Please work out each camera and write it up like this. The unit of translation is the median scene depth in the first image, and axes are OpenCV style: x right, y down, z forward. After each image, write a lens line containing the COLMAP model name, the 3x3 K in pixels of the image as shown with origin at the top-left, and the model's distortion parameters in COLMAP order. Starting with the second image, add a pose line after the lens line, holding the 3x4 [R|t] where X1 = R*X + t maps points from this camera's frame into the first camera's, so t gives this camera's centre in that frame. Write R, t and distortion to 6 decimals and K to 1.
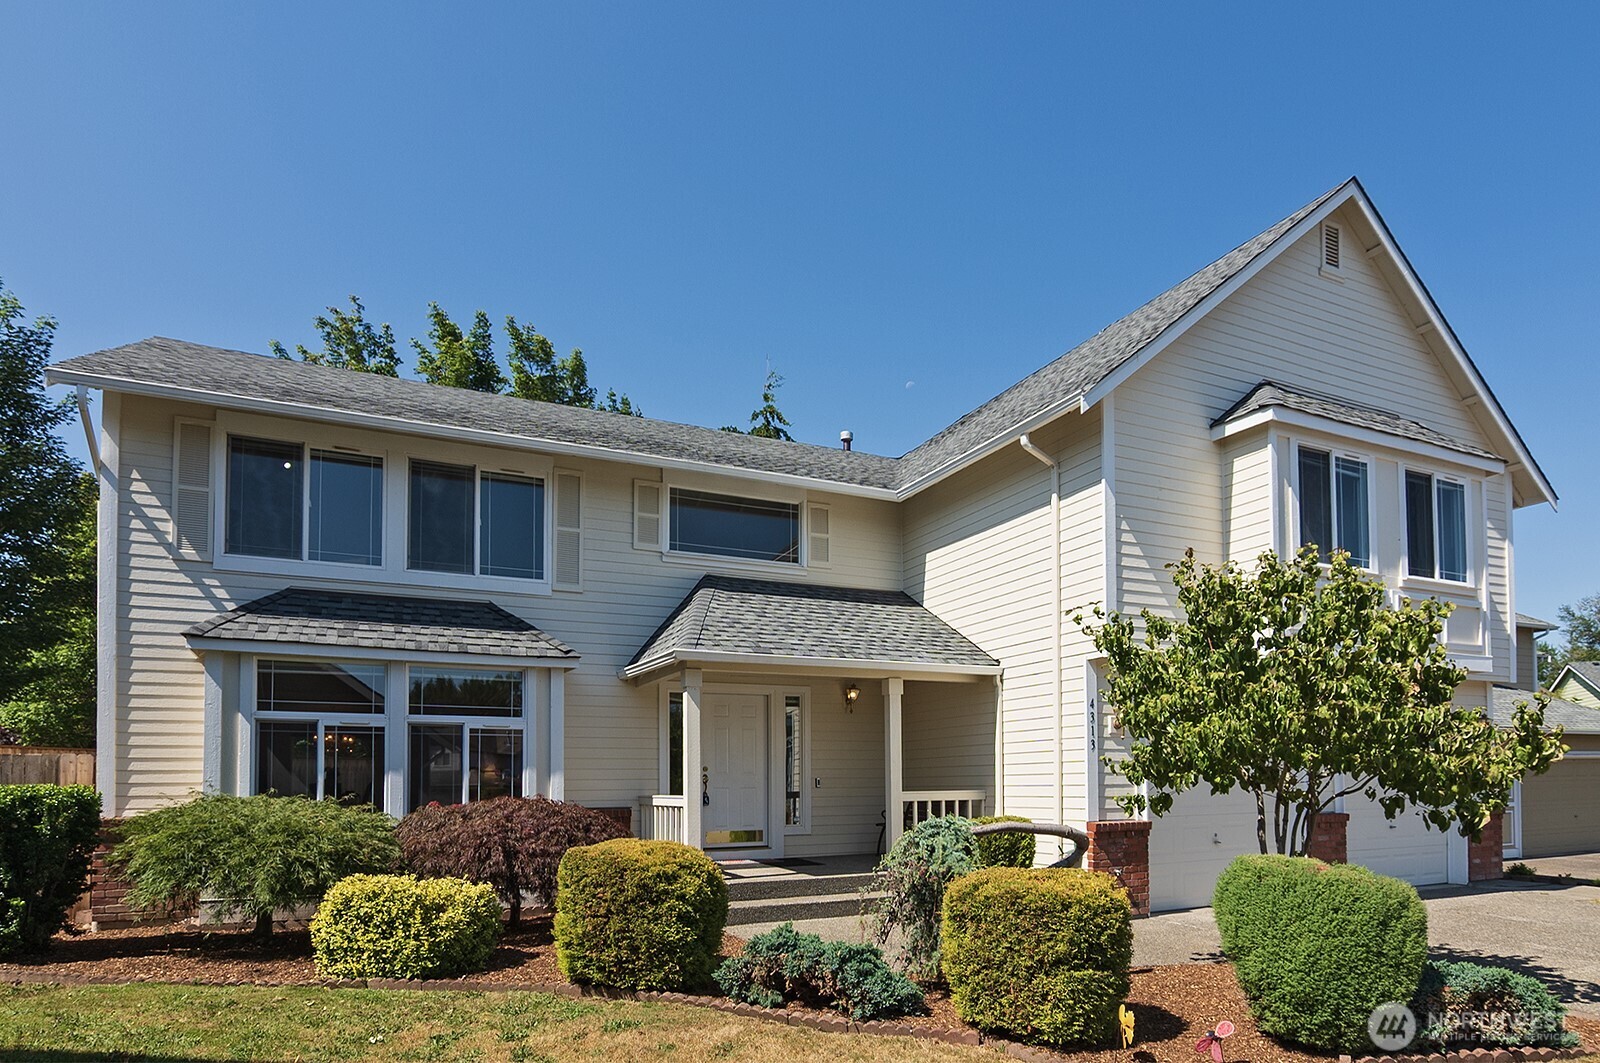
lens RADIAL K [[854.9, 0, 890.7], [0, 854.9, 572.3], [0, 0, 1]] dist [-0.013019, -0.000016]
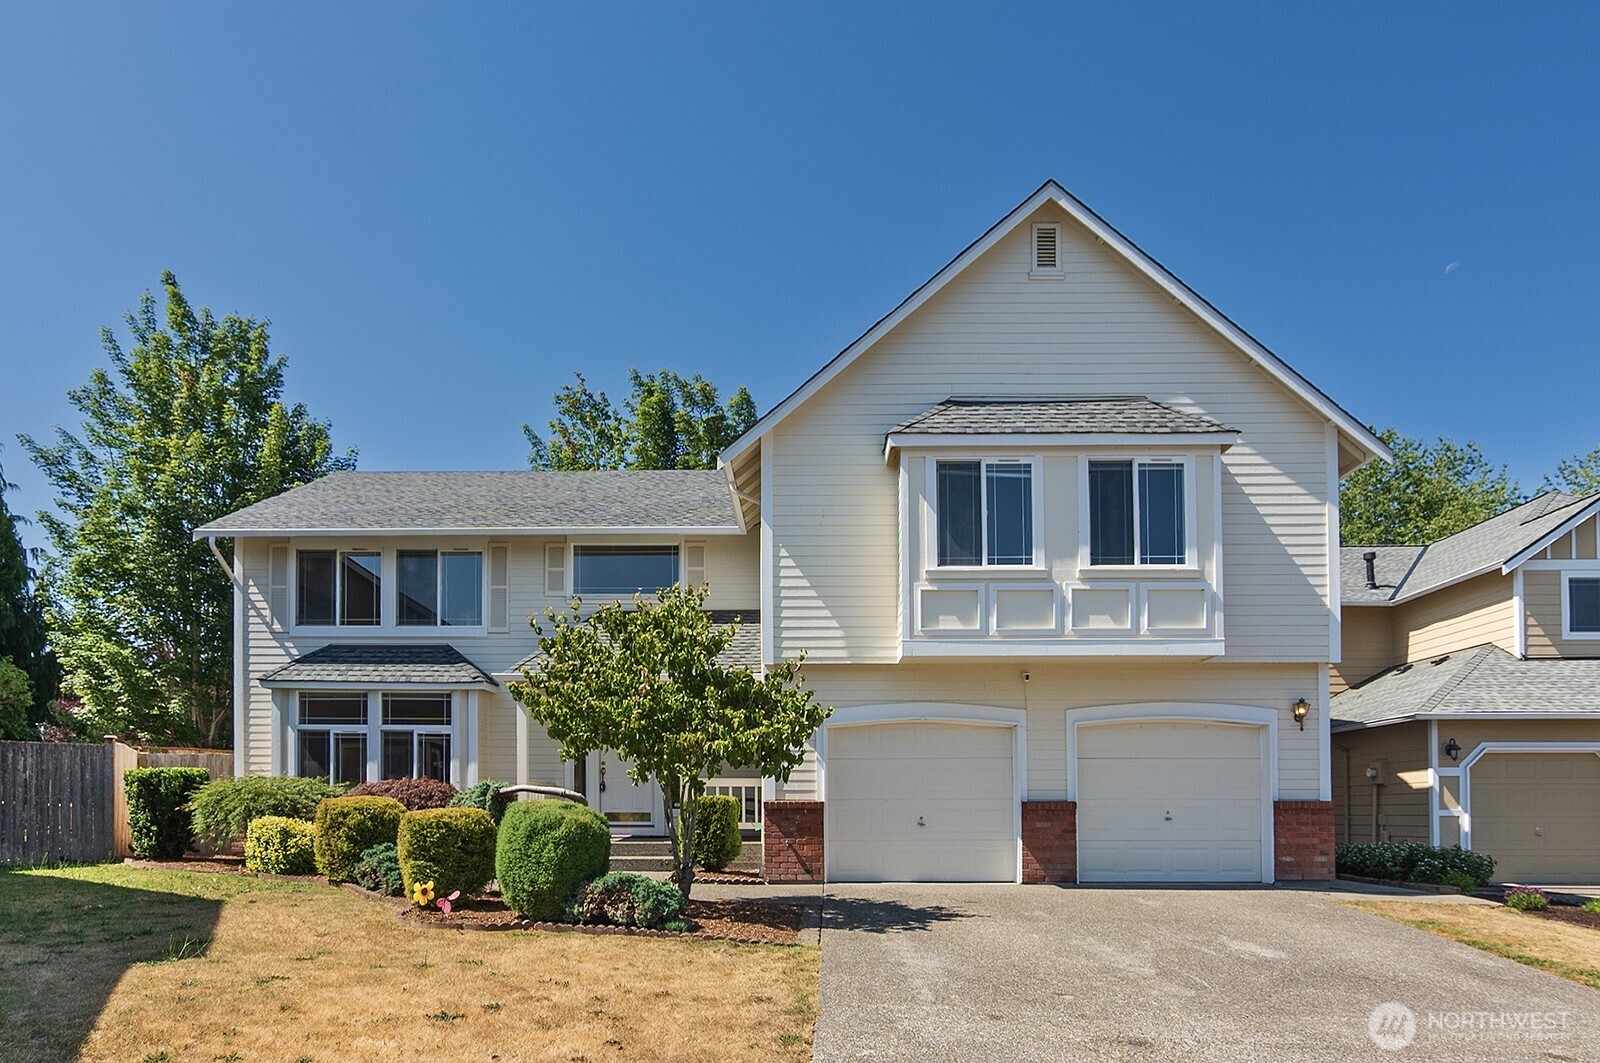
lens RADIAL K [[940.7, 0, 800.0], [0, 940.7, 531.5], [0, 0, 1]] dist [-0.013339, -0.000075]
pose [[0.896255, -0.111535, -0.429286, 0.827915], [0.095582, 0.993694, -0.058624, -0.004778], [0.433118, 0.011510, 0.901264, -0.175707]]
